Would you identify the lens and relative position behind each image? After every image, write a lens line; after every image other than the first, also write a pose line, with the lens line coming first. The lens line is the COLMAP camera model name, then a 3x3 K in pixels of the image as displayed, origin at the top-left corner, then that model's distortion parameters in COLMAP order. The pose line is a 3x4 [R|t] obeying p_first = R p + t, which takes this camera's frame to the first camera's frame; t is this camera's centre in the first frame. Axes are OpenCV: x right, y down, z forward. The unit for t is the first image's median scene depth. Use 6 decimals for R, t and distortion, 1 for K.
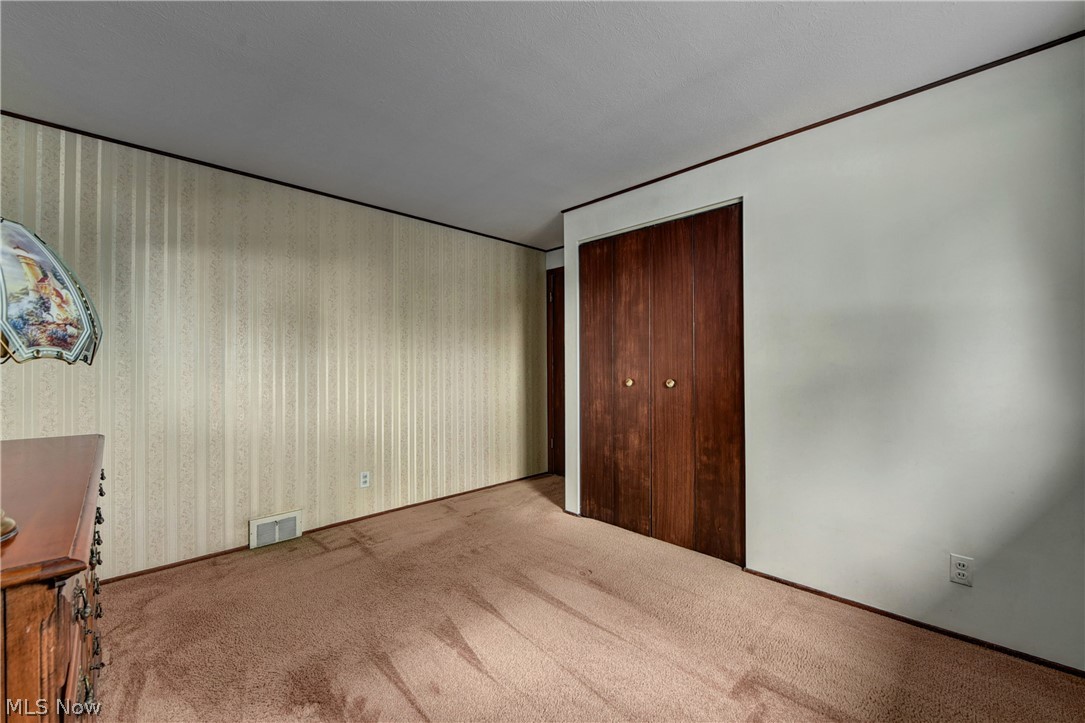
lens RADIAL K [[433.5, 0, 544.0], [0, 433.5, 363.8], [0, 0, 1]] dist [-0.005054, 0.000898]
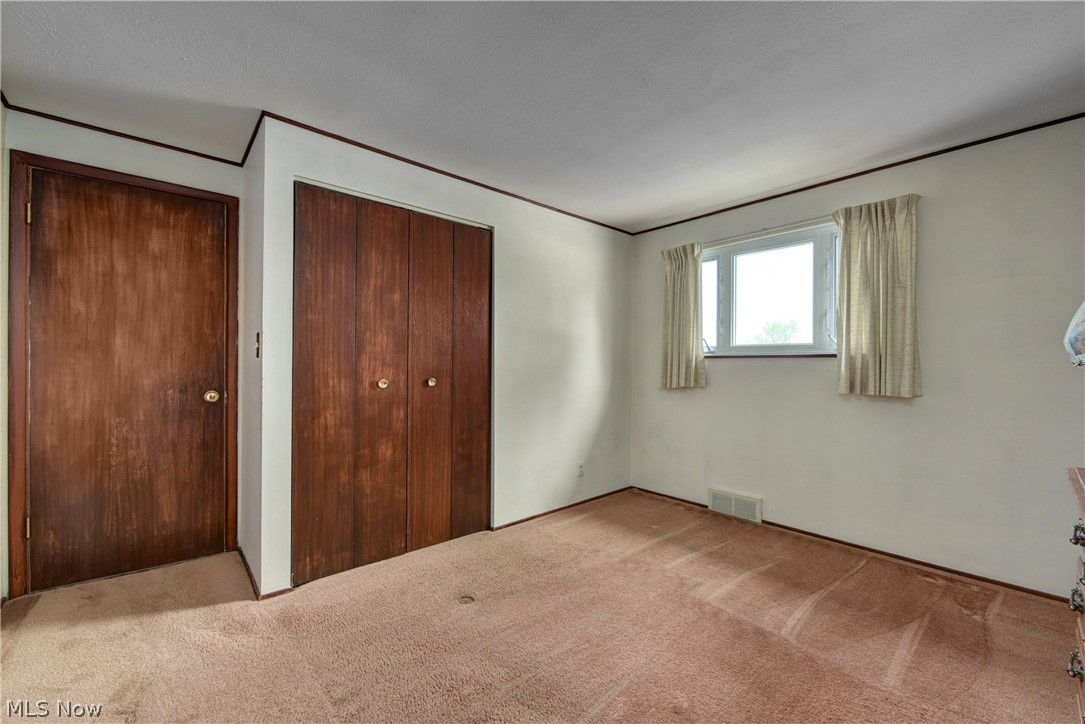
lens RADIAL K [[433.5, 0, 543.7], [0, 433.5, 365.9], [0, 0, 1]] dist [-0.005054, 0.000898]
pose [[0.058879, 0.002297, 0.998263, -0.625299], [-0.010563, 0.999943, -0.001678, 0.007163], [-0.998209, -0.010446, 0.058900, 0.646604]]
